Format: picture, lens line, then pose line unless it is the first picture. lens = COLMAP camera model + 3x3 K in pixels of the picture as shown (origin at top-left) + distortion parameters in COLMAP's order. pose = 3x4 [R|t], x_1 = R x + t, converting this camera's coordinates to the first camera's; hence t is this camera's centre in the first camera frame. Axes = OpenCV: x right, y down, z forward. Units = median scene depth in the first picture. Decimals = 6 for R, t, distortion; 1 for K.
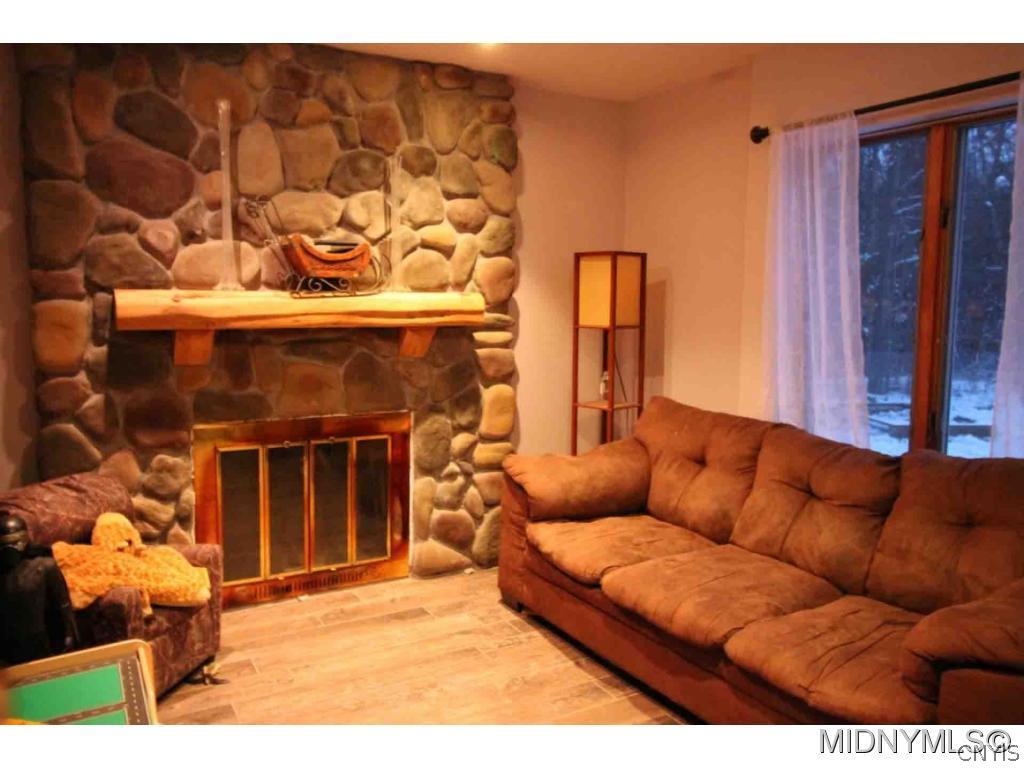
lens RADIAL K [[822.4, 0, 512.7], [0, 822.4, 381.8], [0, 0, 1]] dist [-0.011509, -0.000811]
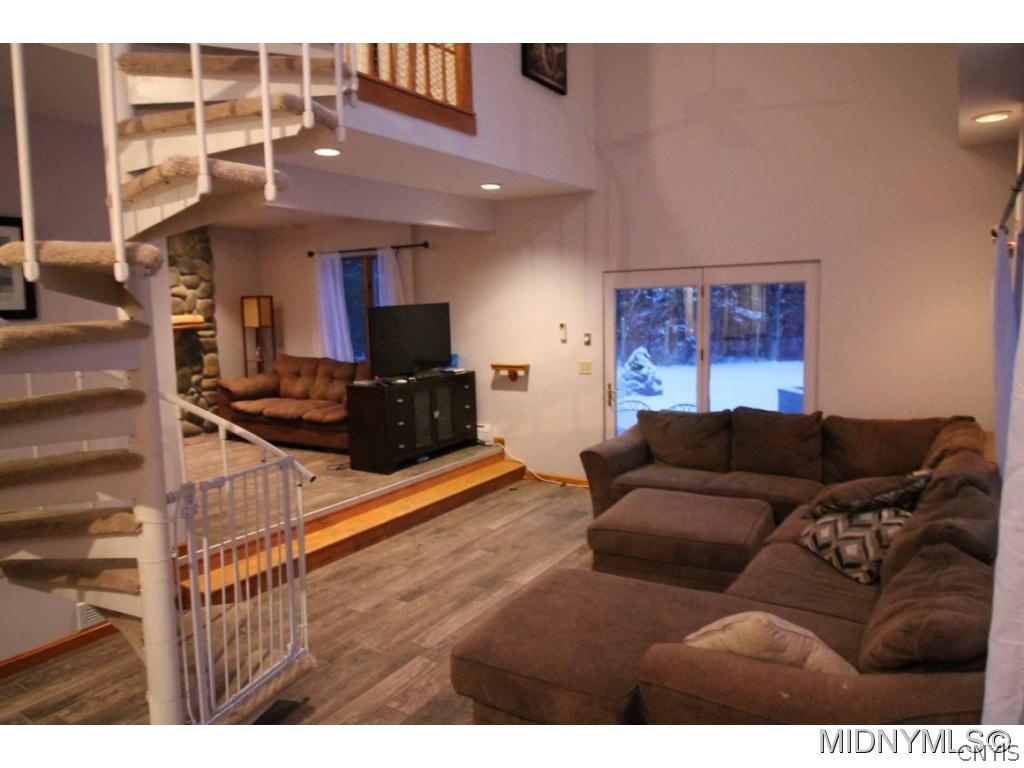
lens RADIAL K [[682.2, 0, 511.3], [0, 682.2, 376.6], [0, 0, 1]] dist [0.006209, 0.001162]
pose [[0.890624, -0.073697, 0.448728, -0.136128], [0.073199, 0.997146, 0.018482, 0.099160], [-0.448810, 0.016386, 0.893477, -1.157939]]
